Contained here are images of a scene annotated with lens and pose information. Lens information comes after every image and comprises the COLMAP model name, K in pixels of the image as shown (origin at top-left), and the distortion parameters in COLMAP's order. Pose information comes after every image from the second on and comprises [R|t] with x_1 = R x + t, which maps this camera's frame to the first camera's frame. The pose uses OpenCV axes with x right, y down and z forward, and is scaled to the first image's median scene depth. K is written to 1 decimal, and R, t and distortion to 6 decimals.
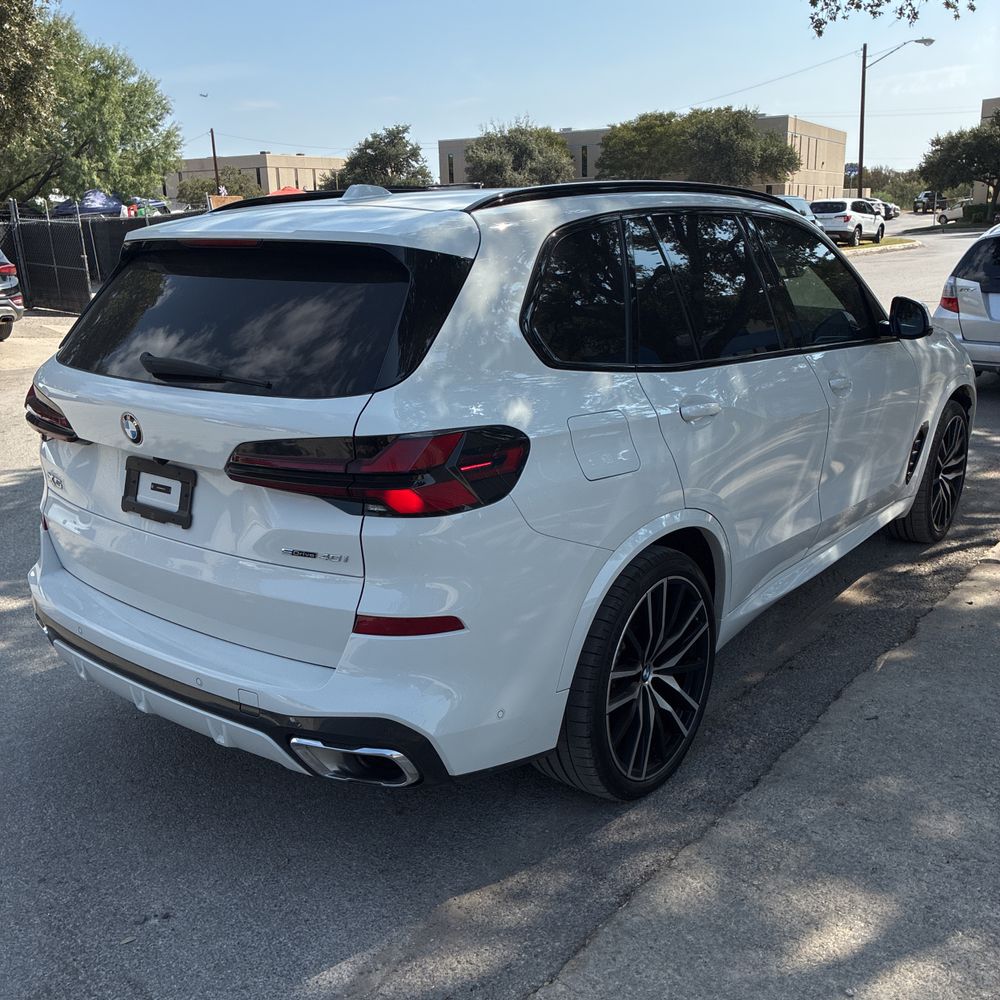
lens RADIAL K [[1013.3, 0, 501.0], [0, 1013.3, 503.0], [0, 0, 1]] dist [0.019099, 0.000000]
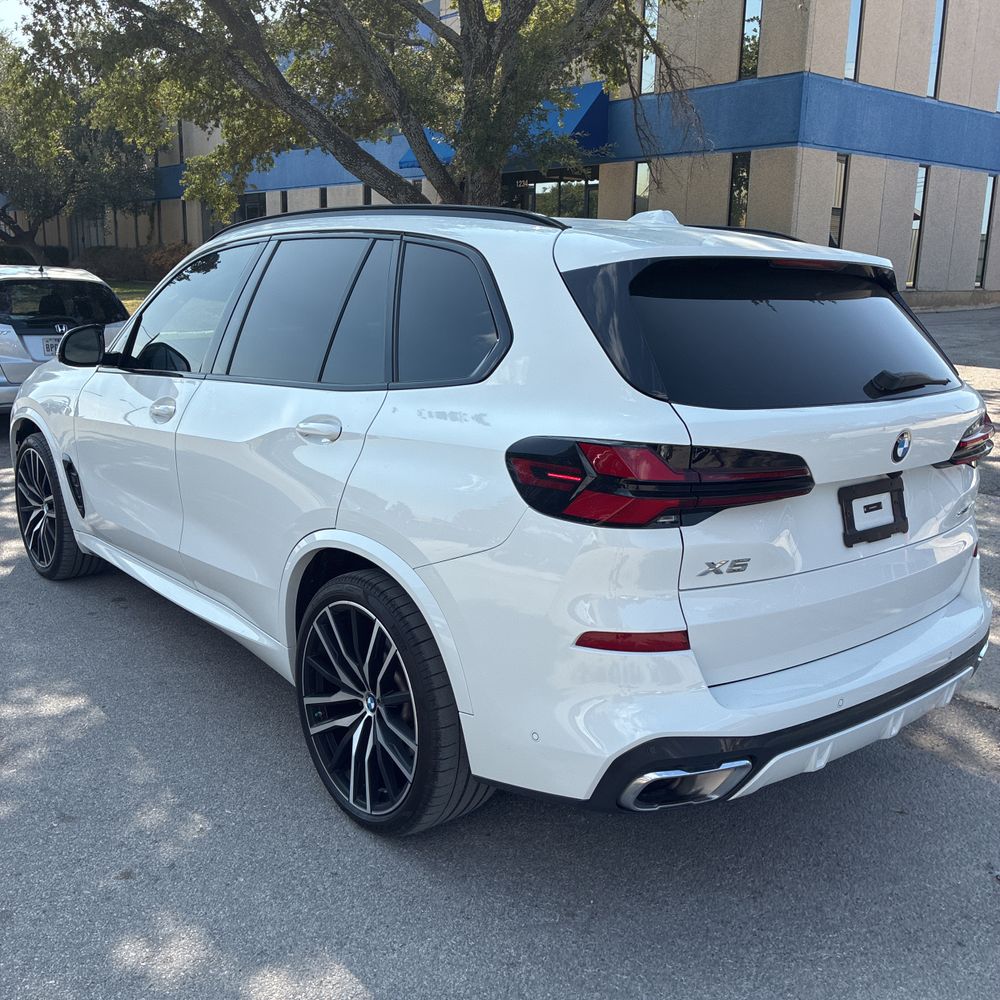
lens RADIAL K [[1013.3, 0, 492.7], [0, 1013.3, 502.2], [0, 0, 1]] dist [0.019099, 0.000000]
pose [[0.215167, -0.189445, 0.958026, -1.335078], [0.236978, 0.961811, 0.136969, -0.238145], [-0.947388, 0.197560, 0.251844, 1.076778]]
